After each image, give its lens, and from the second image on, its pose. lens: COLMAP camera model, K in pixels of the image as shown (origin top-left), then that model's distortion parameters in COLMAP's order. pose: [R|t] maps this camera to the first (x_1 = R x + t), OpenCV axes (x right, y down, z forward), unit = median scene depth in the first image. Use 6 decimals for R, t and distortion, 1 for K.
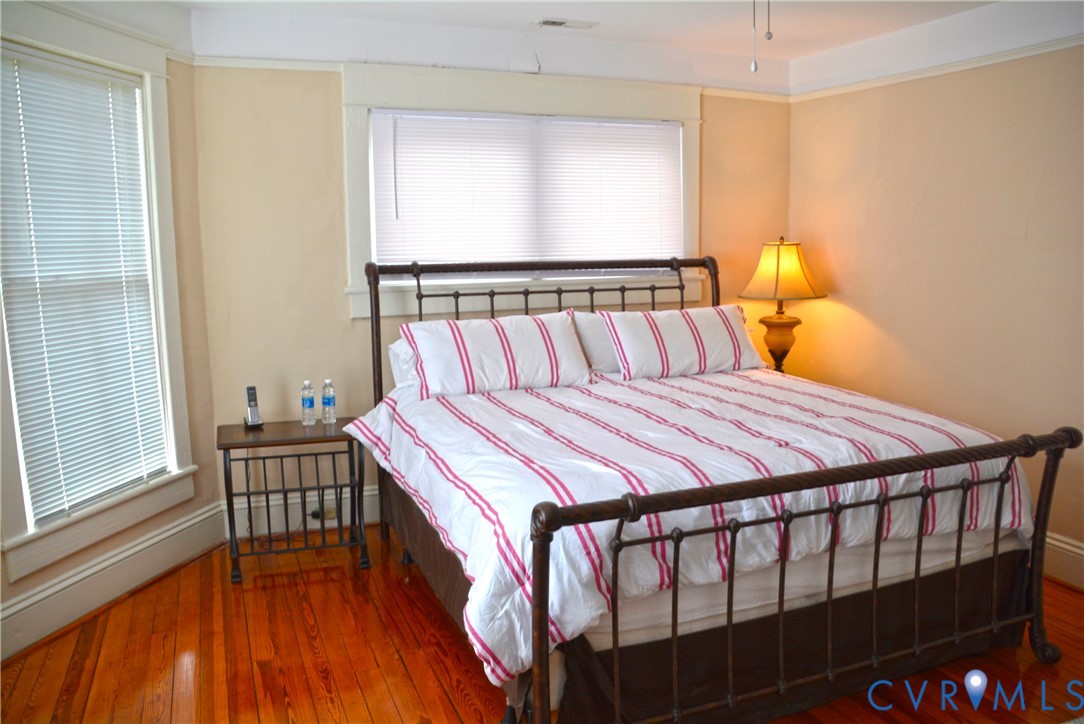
lens RADIAL K [[853.8, 0, 549.6], [0, 853.8, 375.1], [0, 0, 1]] dist [-0.171884, 0.118475]
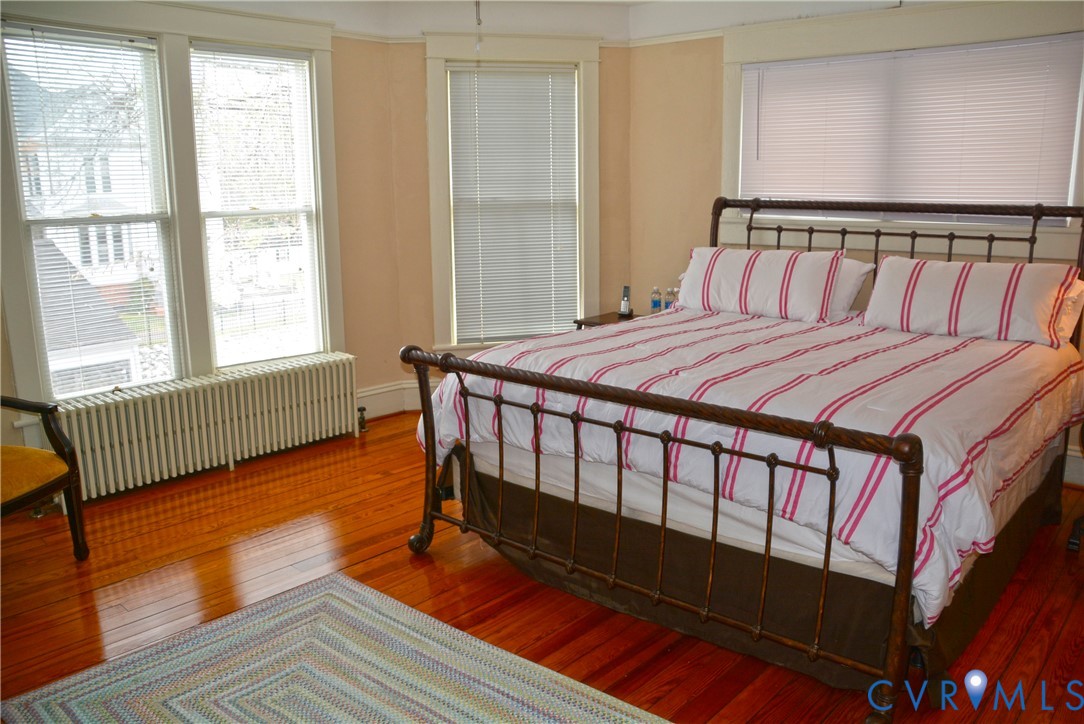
lens RADIAL K [[853.8, 0, 549.6], [0, 853.8, 375.1], [0, 0, 1]] dist [-0.171884, 0.118475]
pose [[0.444785, 0.203846, -0.872131, 0.770624], [-0.127445, 0.978251, 0.163654, -0.050137], [0.886524, 0.038358, 0.461090, 0.242711]]
